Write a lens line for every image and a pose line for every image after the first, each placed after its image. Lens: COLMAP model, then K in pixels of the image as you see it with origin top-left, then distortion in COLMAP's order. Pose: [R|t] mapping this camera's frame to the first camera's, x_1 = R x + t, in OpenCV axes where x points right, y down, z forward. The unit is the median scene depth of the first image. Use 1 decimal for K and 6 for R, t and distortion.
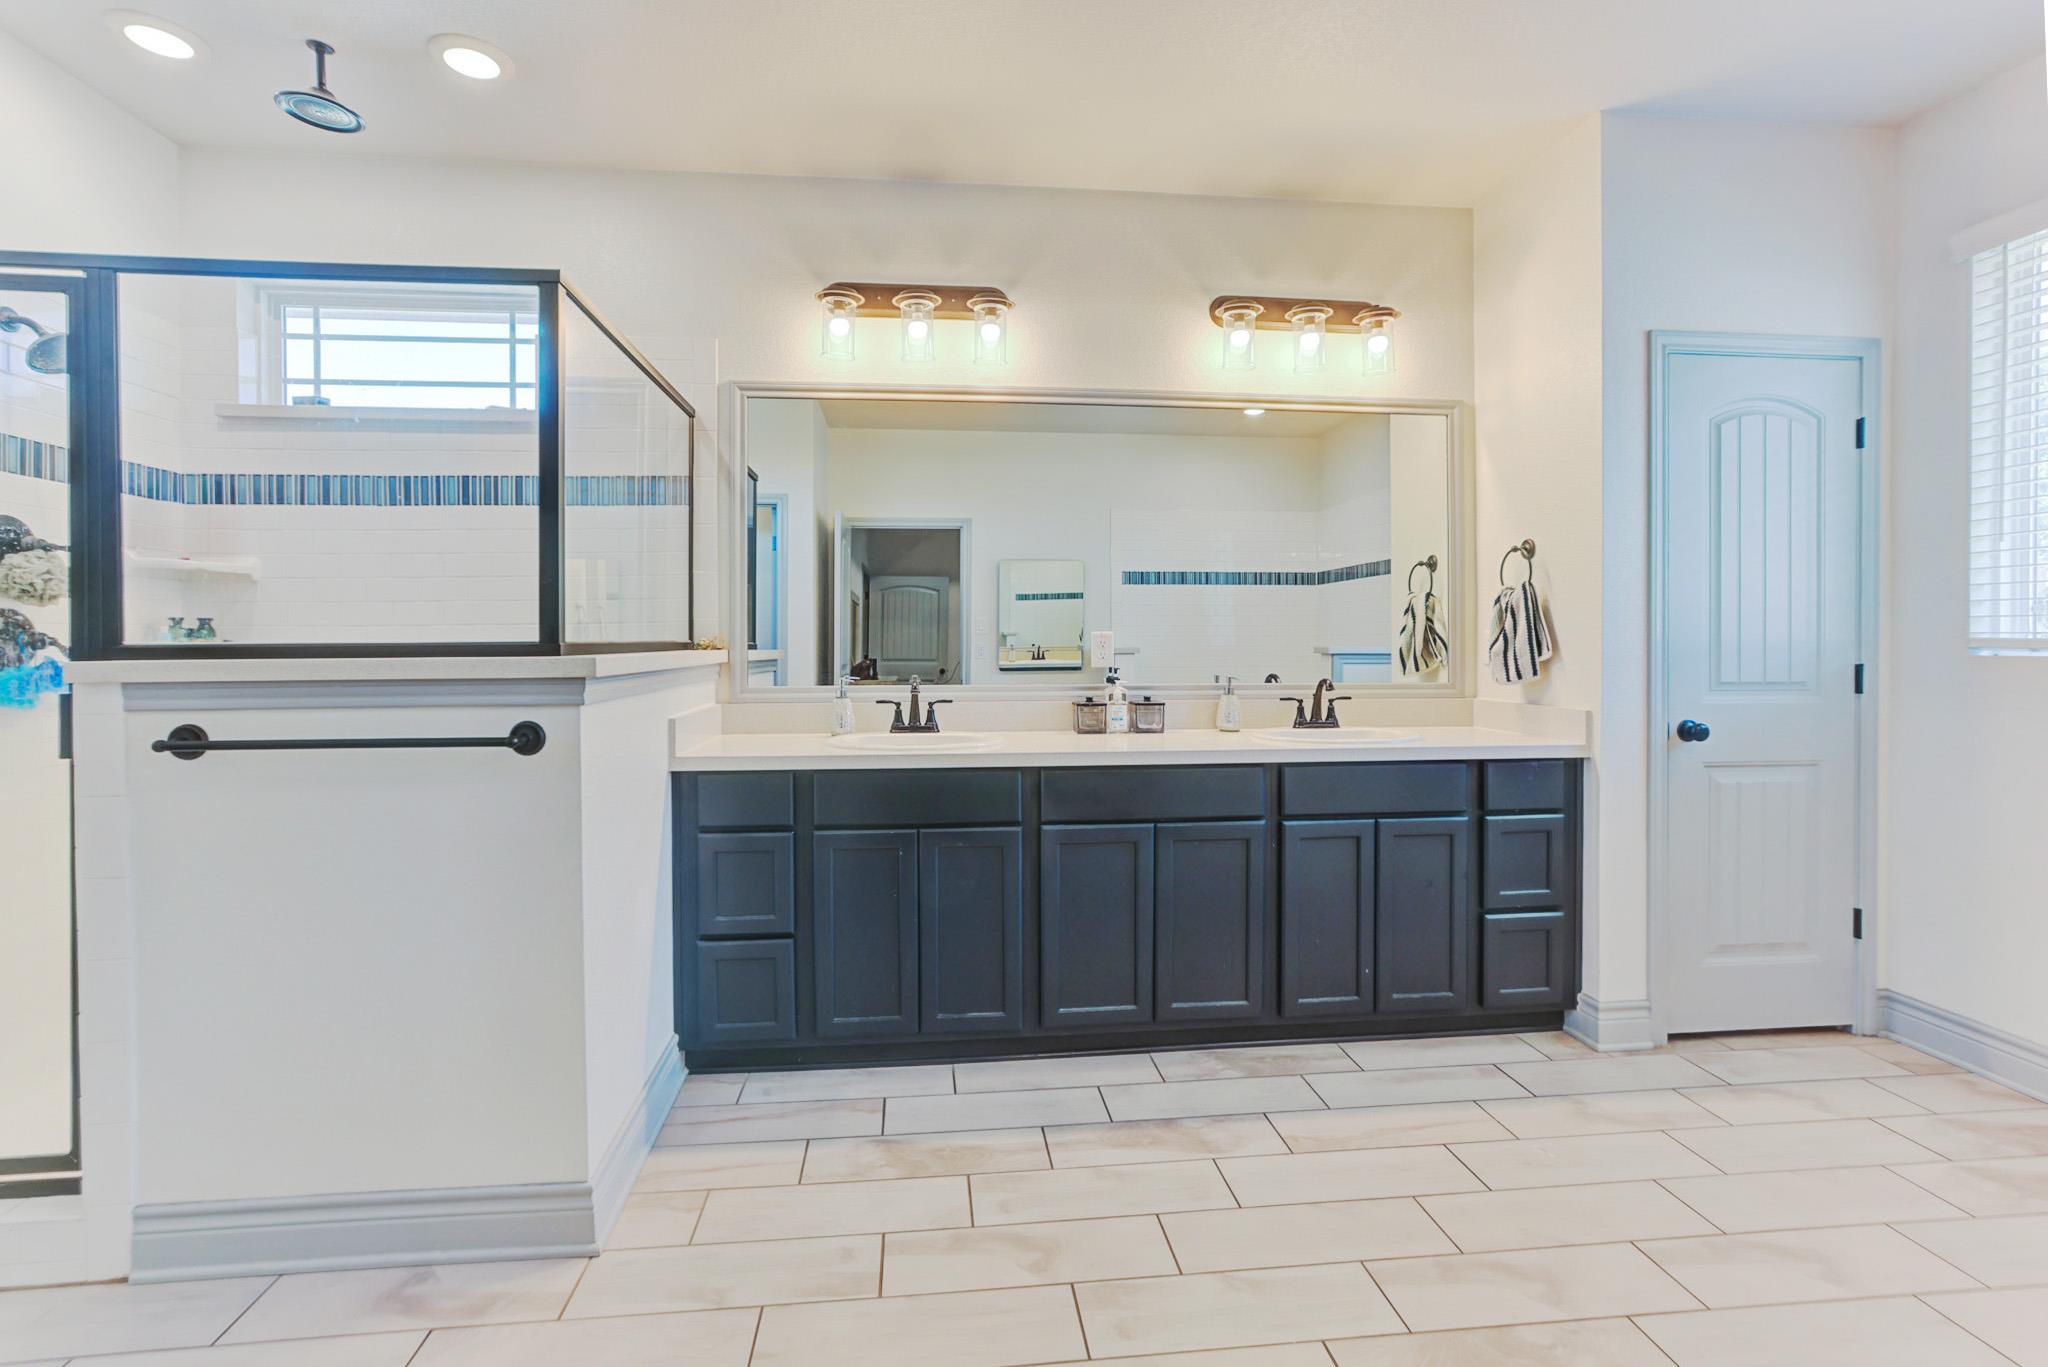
lens RADIAL K [[911.0, 0, 1024.0], [0, 911.0, 683.5], [0, 0, 1]] dist [-0.030327, 0.000214]
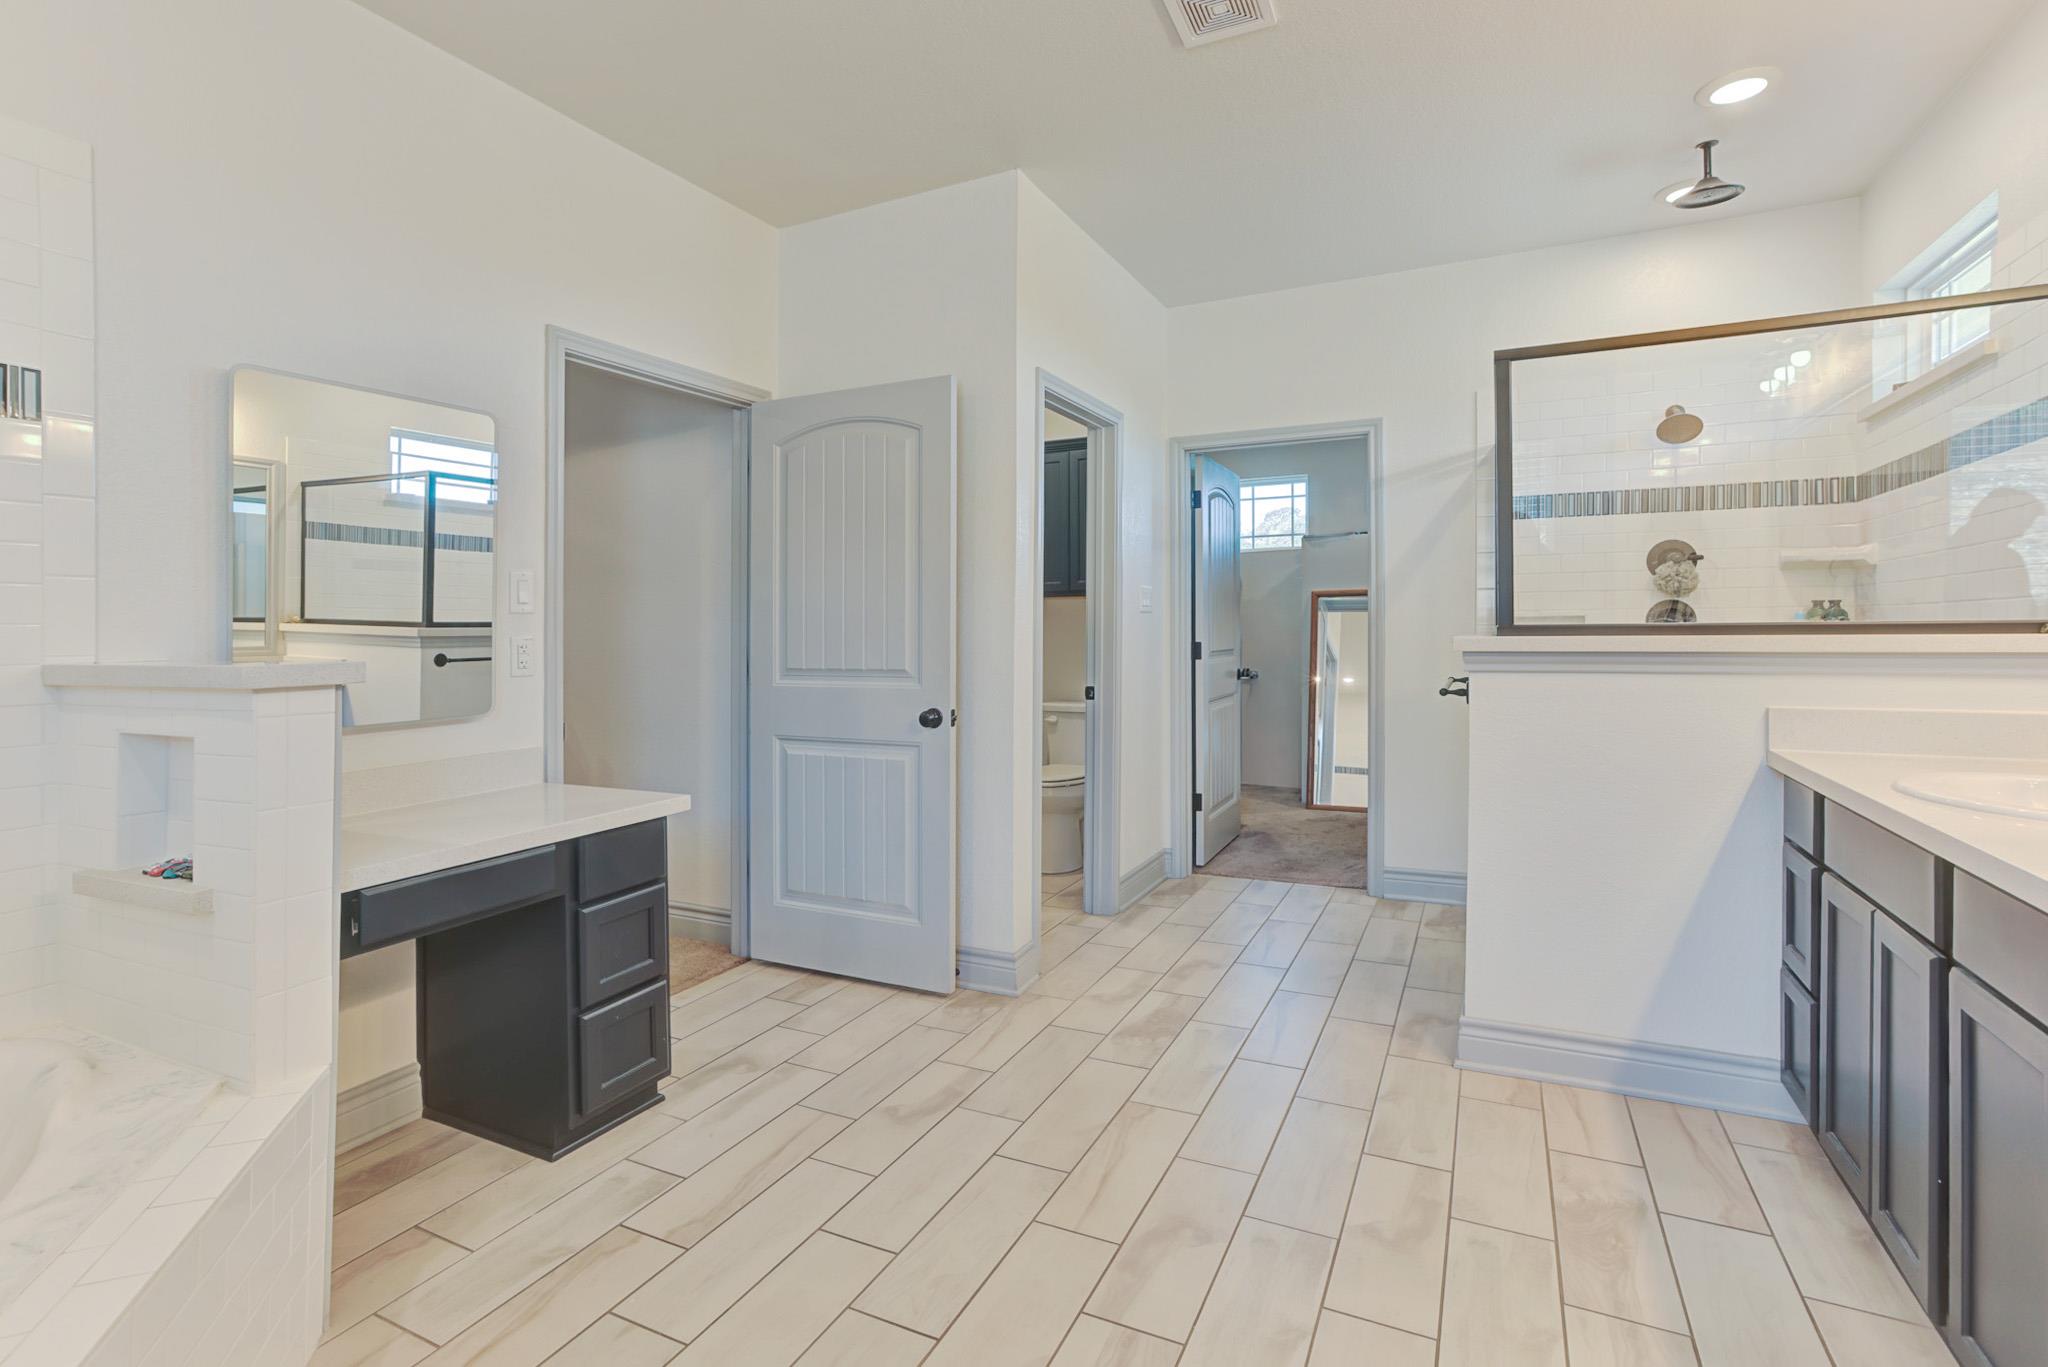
lens RADIAL K [[957.1, 0, 1024.7], [0, 957.1, 638.6], [0, 0, 1]] dist [-0.000035, 0.000111]
pose [[-0.532968, 0.007241, -0.846104, 0.886066], [-0.032784, 0.999036, 0.029201, -0.030981], [0.845500, 0.043302, -0.532217, 0.948751]]
